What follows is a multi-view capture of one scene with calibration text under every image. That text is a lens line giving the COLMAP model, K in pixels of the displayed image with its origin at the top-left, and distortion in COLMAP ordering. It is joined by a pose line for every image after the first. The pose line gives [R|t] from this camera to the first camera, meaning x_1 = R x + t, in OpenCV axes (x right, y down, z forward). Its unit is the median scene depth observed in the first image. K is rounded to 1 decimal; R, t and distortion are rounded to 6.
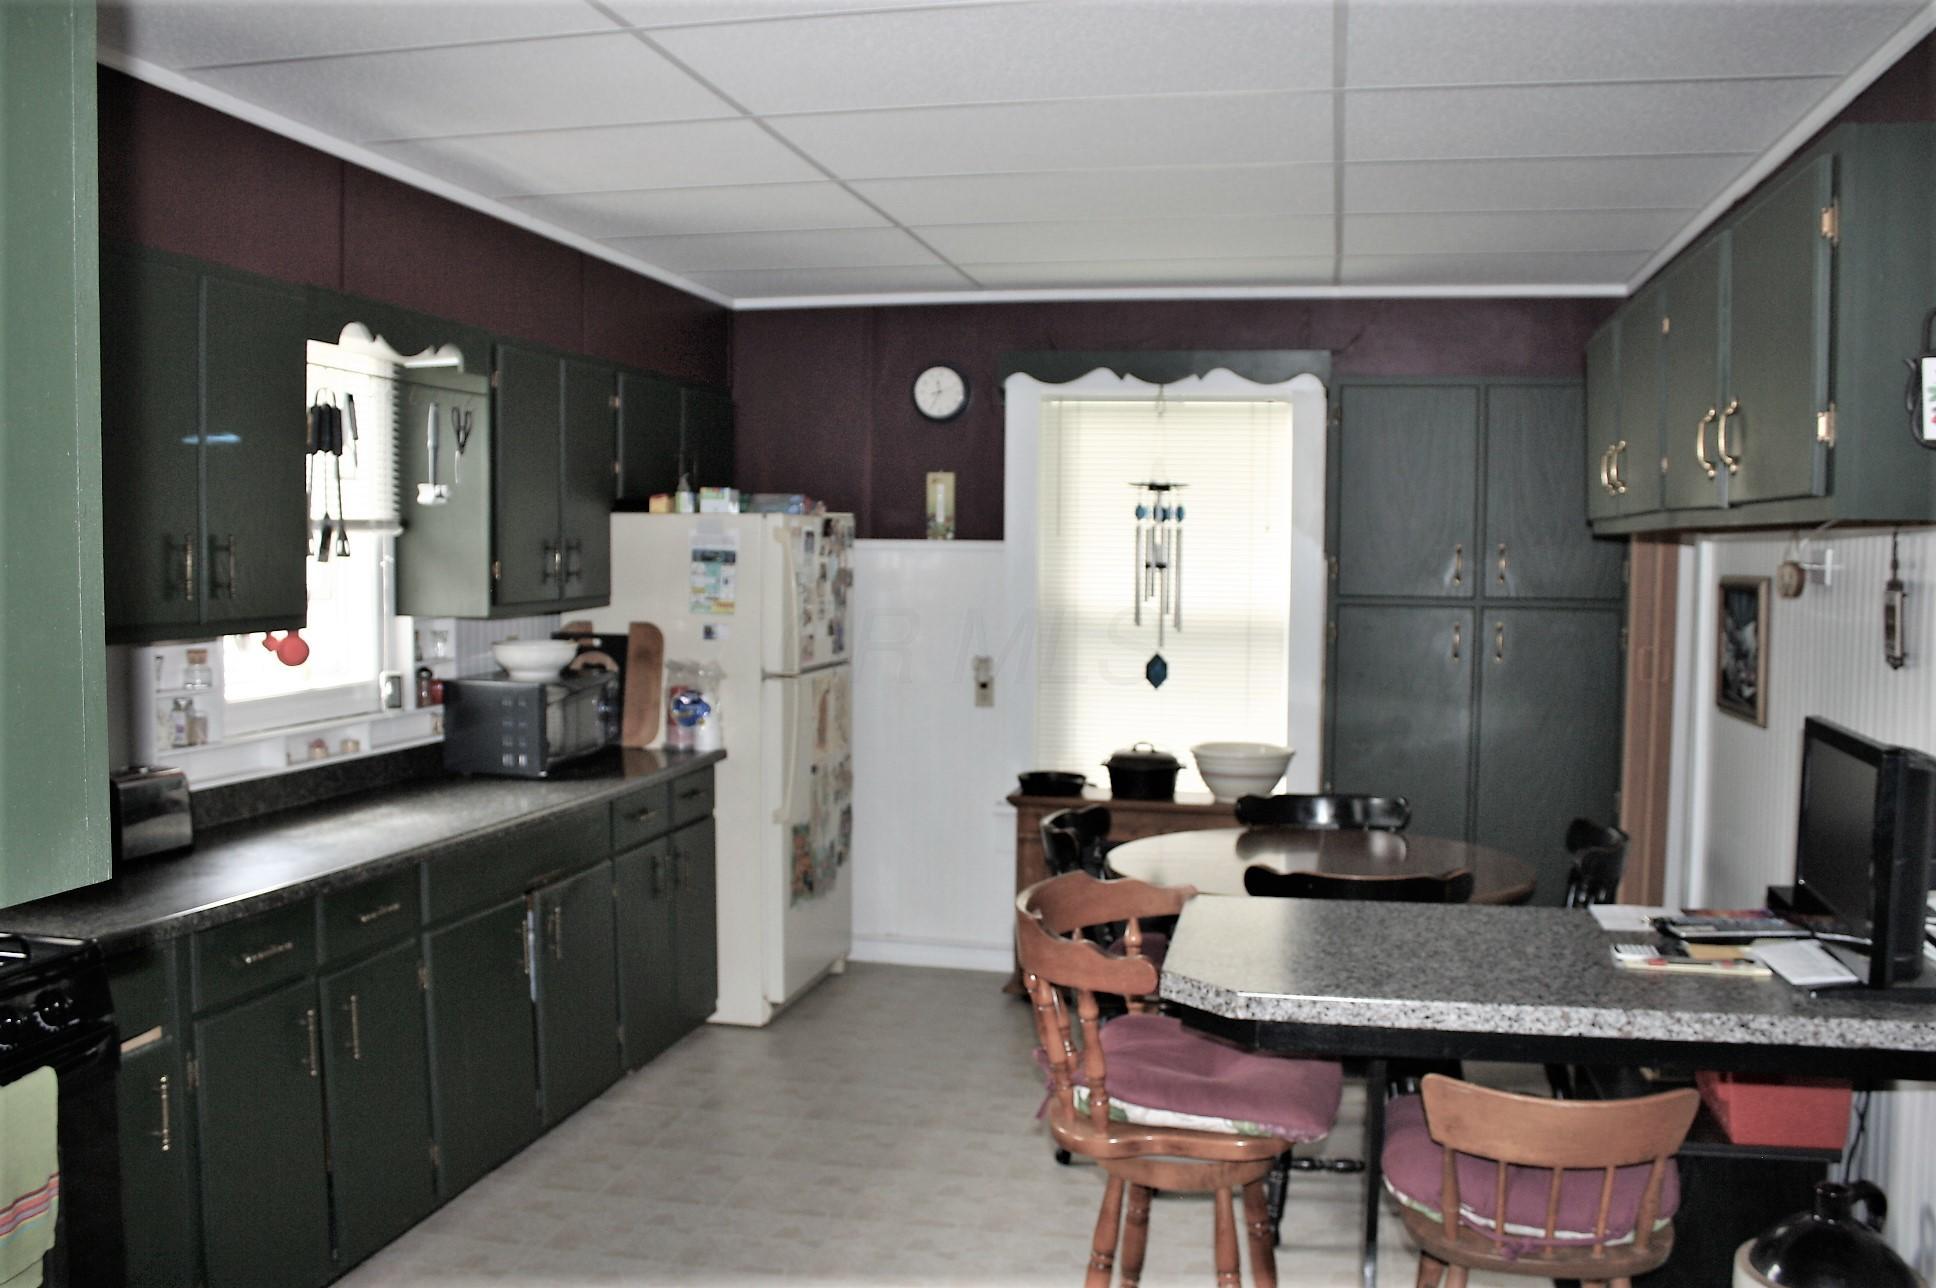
lens RADIAL K [[1638.6, 0, 968.0], [0, 1638.6, 644.0], [0, 0, 1]] dist [-0.074622, 0.009118]
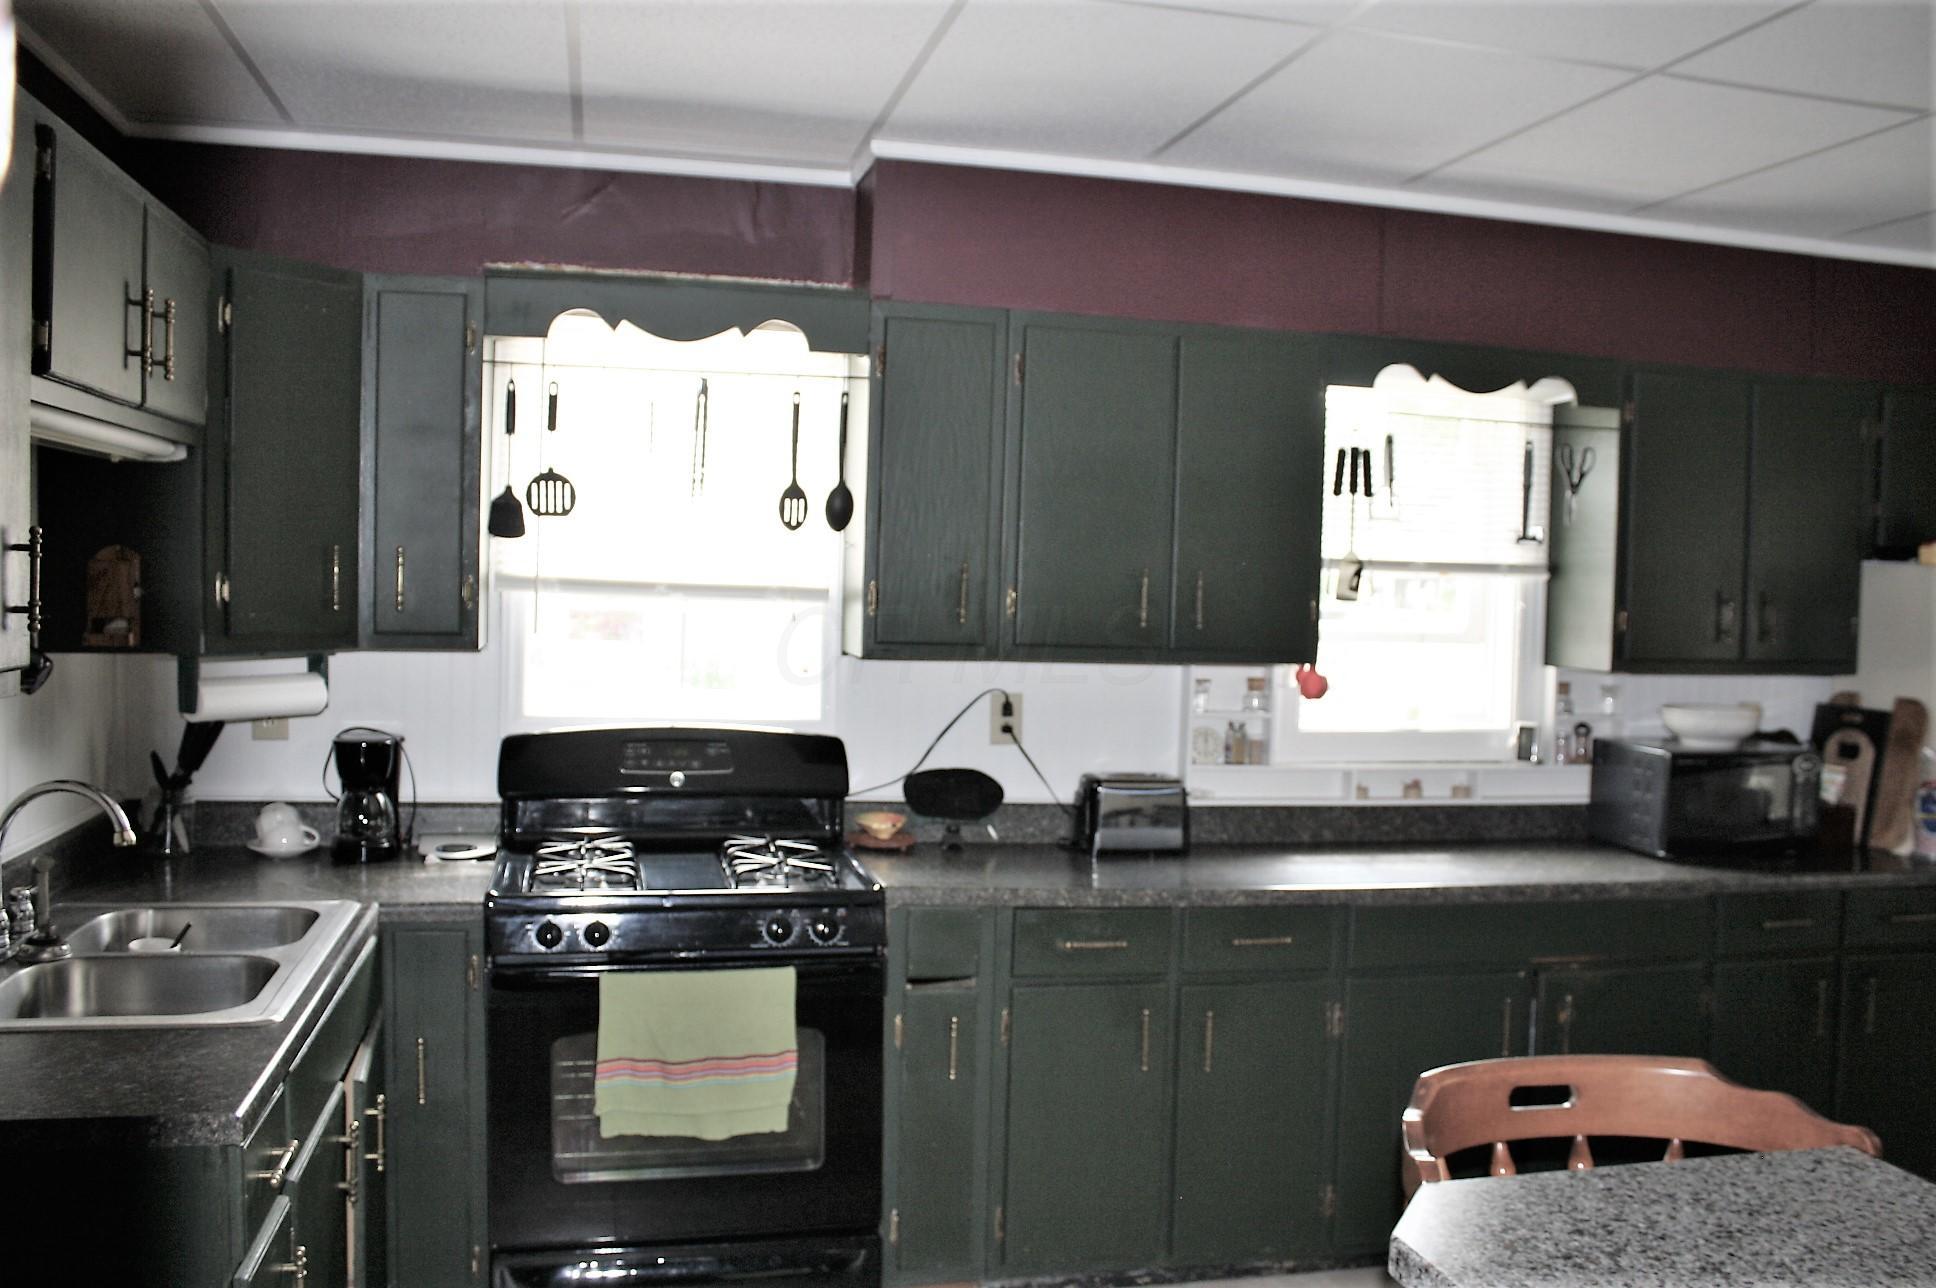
lens RADIAL K [[1638.6, 0, 968.0], [0, 1638.6, 644.0], [0, 0, 1]] dist [-0.074622, 0.009118]
pose [[0.429655, 0.045584, -0.901842, 0.370959], [-0.080016, 0.996718, 0.012258, -0.014837], [0.899441, 0.066895, 0.431892, 0.290538]]
